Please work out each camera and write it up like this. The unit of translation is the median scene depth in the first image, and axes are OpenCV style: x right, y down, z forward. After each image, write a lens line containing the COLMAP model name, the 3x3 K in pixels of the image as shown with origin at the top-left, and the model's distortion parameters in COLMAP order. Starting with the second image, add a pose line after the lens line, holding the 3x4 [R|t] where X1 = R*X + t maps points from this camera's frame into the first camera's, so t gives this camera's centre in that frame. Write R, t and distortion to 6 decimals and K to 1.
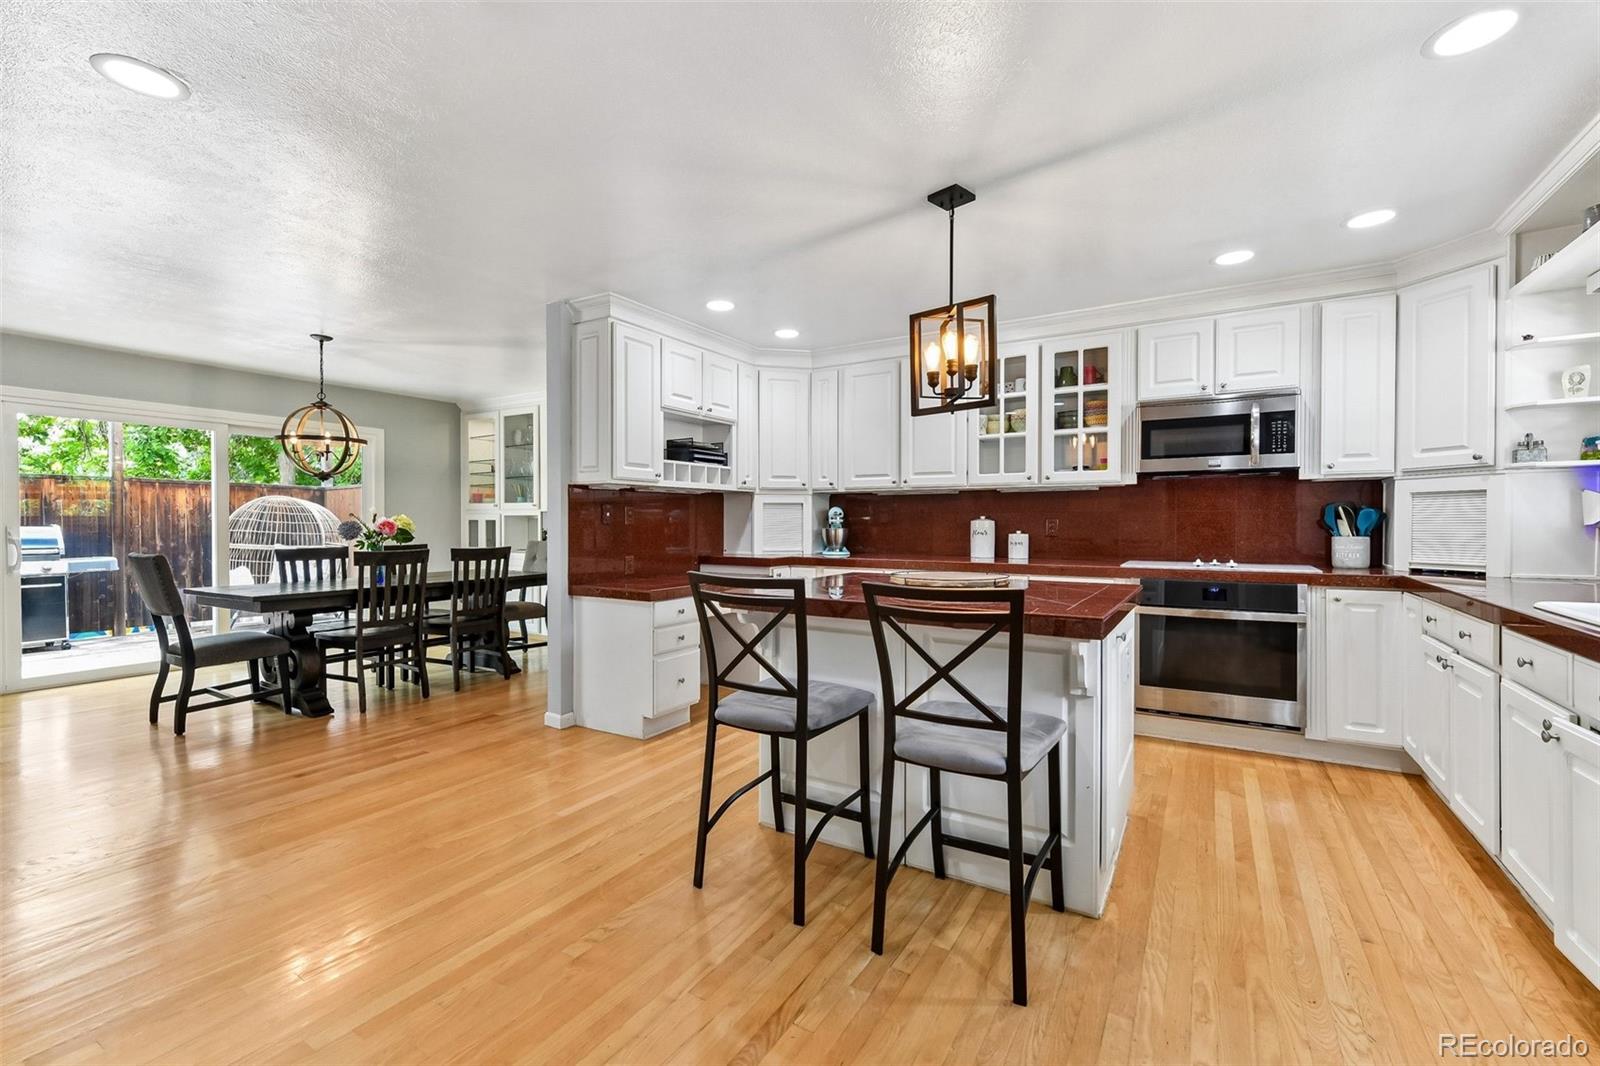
lens RADIAL K [[665.0, 0, 803.2], [0, 665.0, 526.8], [0, 0, 1]] dist [0.001442, -0.000823]
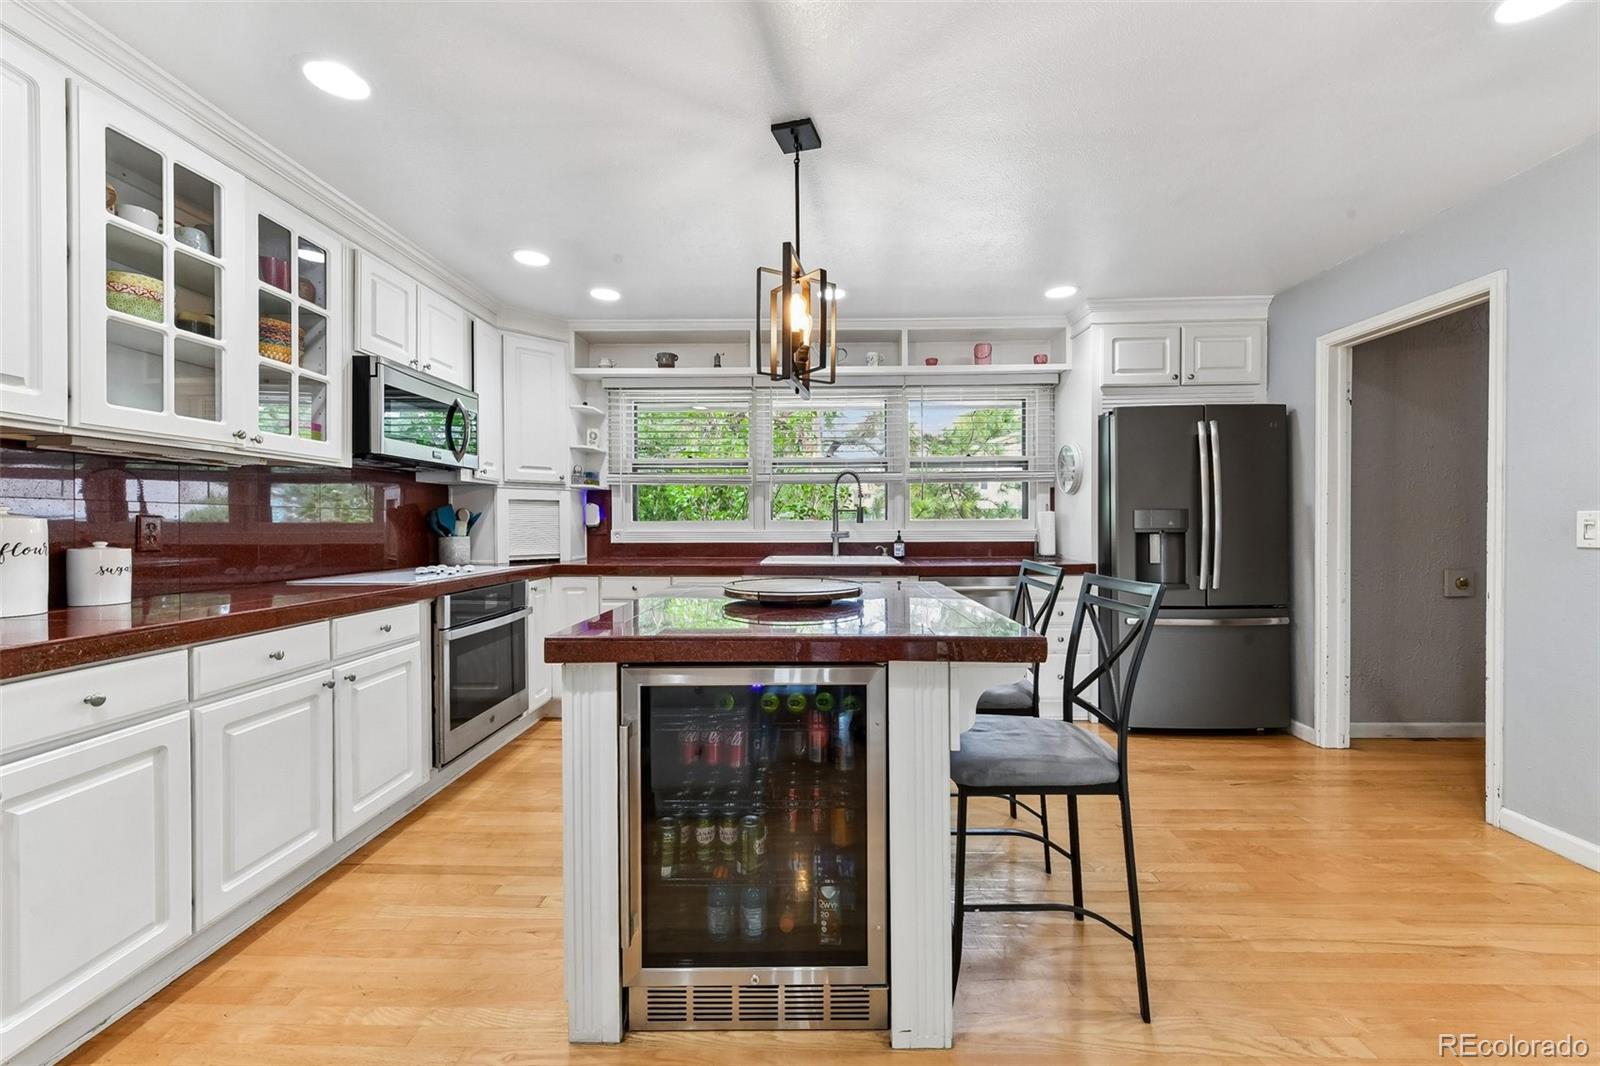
lens RADIAL K [[634.0, 0, 807.8], [0, 634.0, 528.3], [0, 0, 1]] dist [0.002854, -0.000302]
pose [[-0.501417, -0.004965, 0.865191, -0.313251], [0.007375, 0.999923, 0.010012, -0.004419], [-0.865174, 0.011402, -0.501342, 0.909184]]
